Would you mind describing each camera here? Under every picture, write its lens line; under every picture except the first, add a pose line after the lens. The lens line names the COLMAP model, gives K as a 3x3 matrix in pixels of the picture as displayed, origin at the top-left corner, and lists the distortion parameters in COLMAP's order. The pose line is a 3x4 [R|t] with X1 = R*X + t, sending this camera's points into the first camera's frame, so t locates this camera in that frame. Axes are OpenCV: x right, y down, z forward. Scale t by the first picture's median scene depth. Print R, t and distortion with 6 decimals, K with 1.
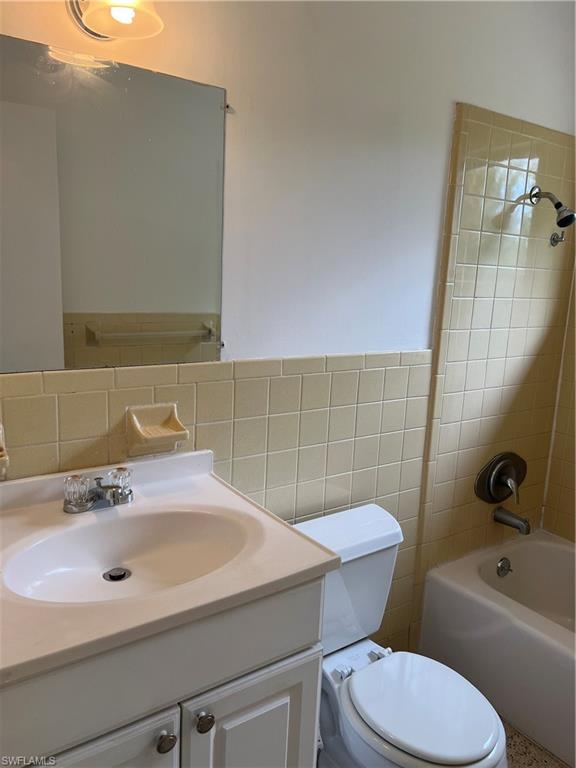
lens RADIAL K [[569.2, 0, 287.4], [0, 569.2, 394.1], [0, 0, 1]] dist [0.073823, -0.095649]
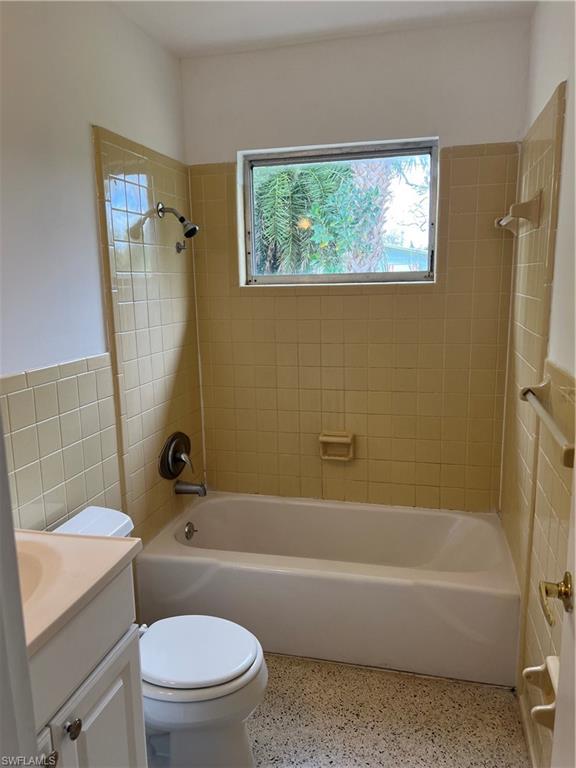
lens RADIAL K [[575.5, 0, 285.2], [0, 575.5, 395.4], [0, 0, 1]] dist [0.049651, -0.051891]
pose [[0.758312, -0.181117, 0.626226, -0.182704], [0.177296, 0.981719, 0.069240, -0.014172], [-0.627318, 0.058522, 0.776561, -0.043865]]
